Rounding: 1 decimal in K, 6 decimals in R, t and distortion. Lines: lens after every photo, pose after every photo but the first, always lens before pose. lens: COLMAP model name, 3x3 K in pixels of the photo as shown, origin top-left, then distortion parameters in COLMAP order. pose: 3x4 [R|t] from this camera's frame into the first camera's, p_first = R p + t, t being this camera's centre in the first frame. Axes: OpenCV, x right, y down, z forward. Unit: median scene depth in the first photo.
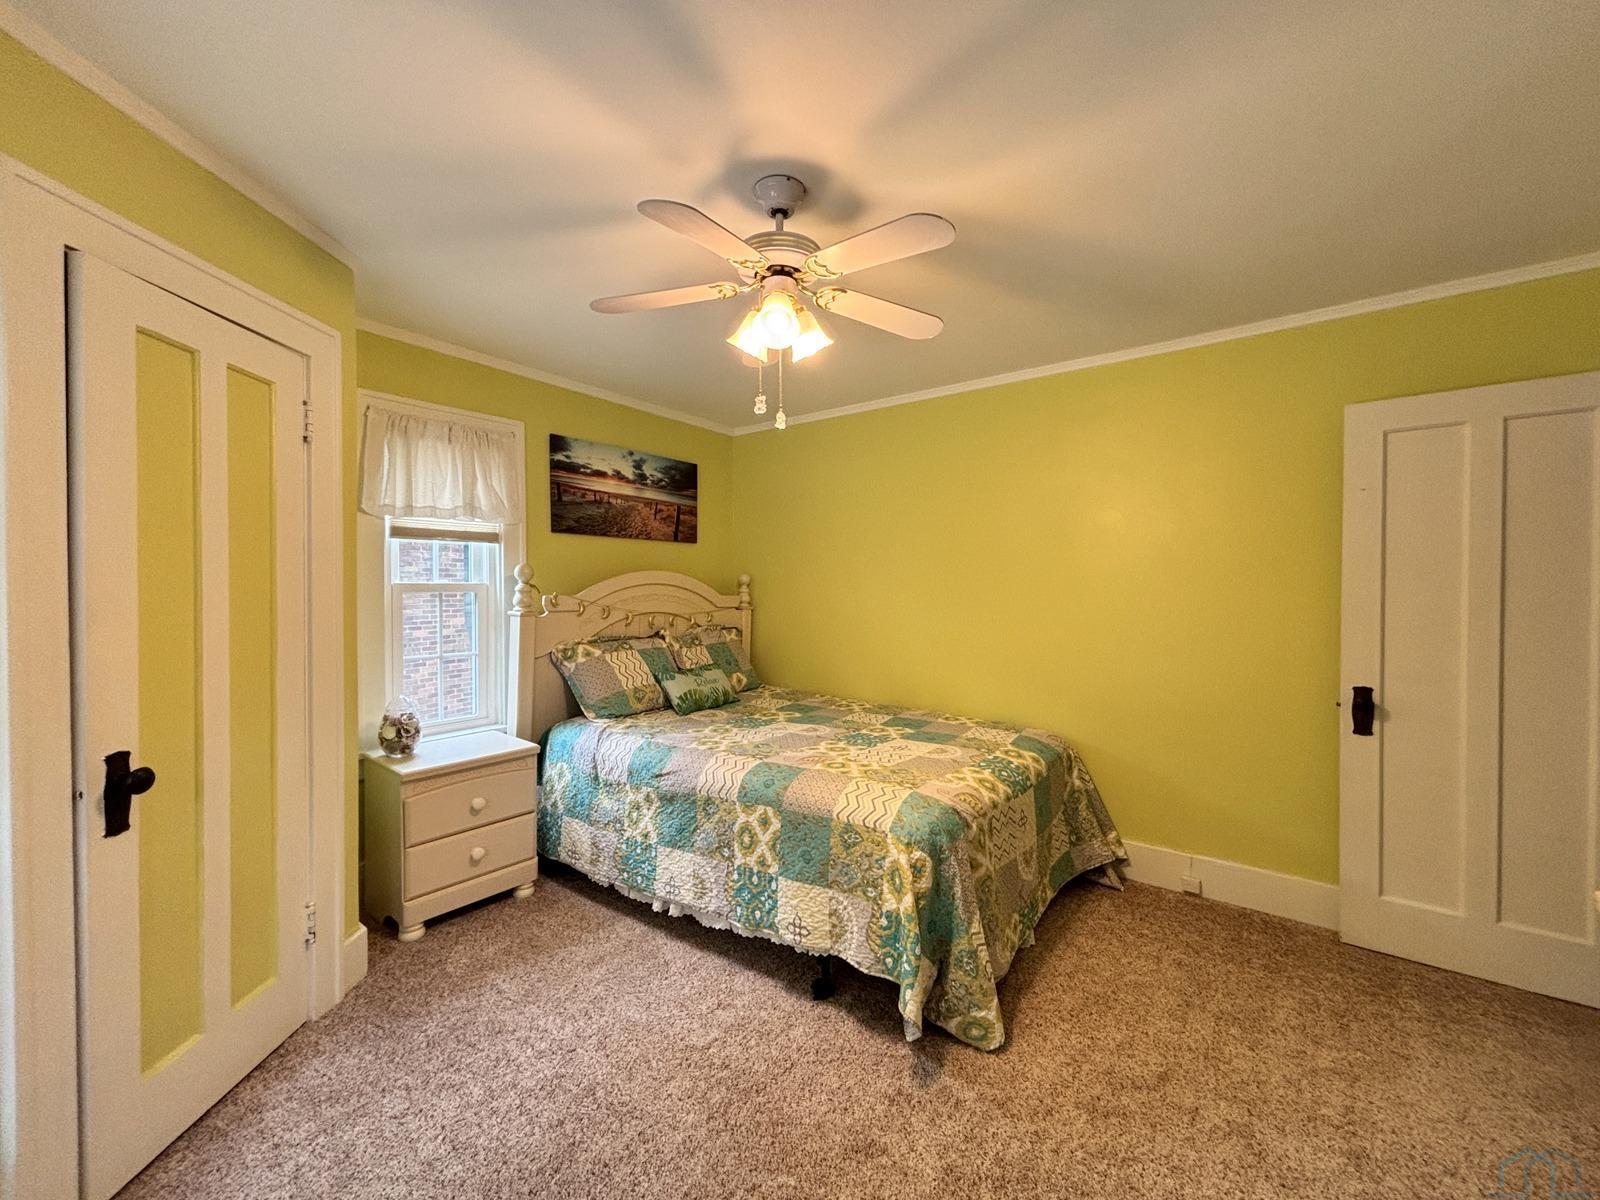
lens RADIAL K [[653.7, 0, 800.0], [0, 653.7, 600.0], [0, 0, 1]] dist [0.027412, -0.000022]
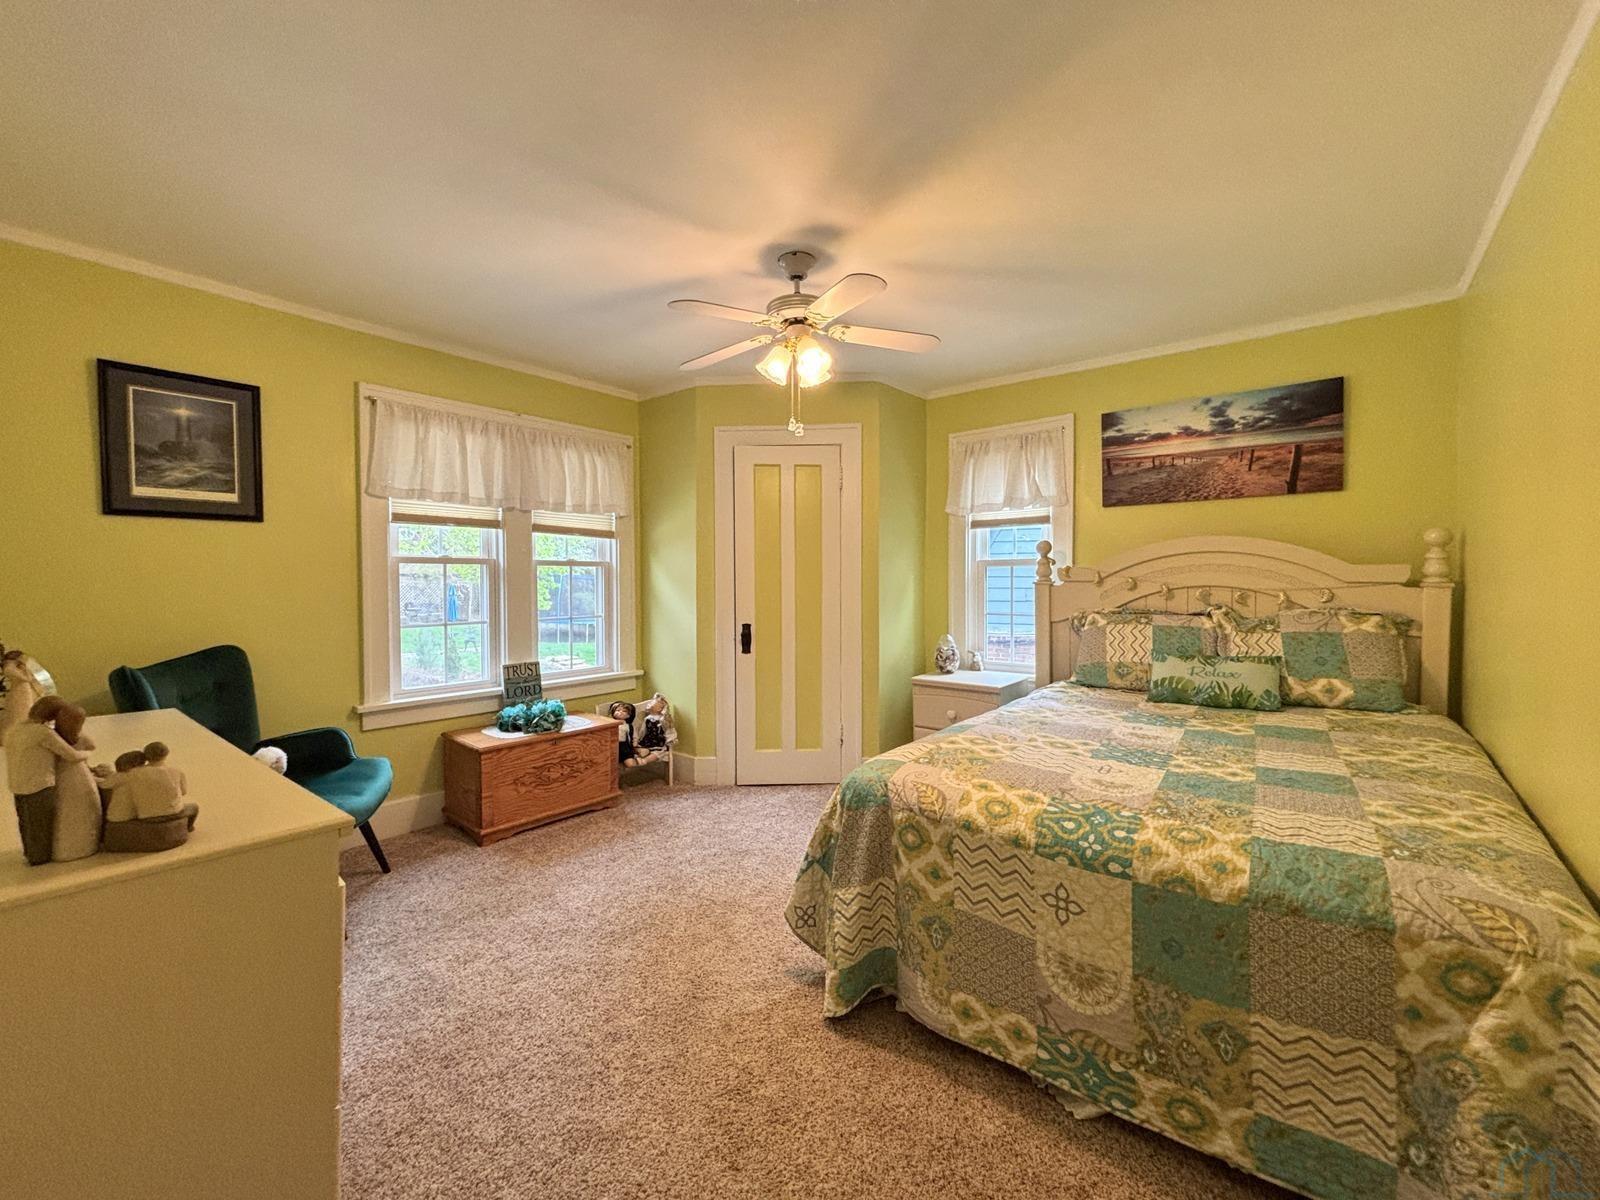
lens RADIAL K [[653.7, 0, 800.0], [0, 653.7, 600.0], [0, 0, 1]] dist [0.027412, -0.000022]
pose [[-0.020376, 0.032773, -0.999255, 0.659829], [-0.012985, 0.999370, 0.033041, 0.016230], [0.999708, 0.013649, -0.019938, 0.510308]]
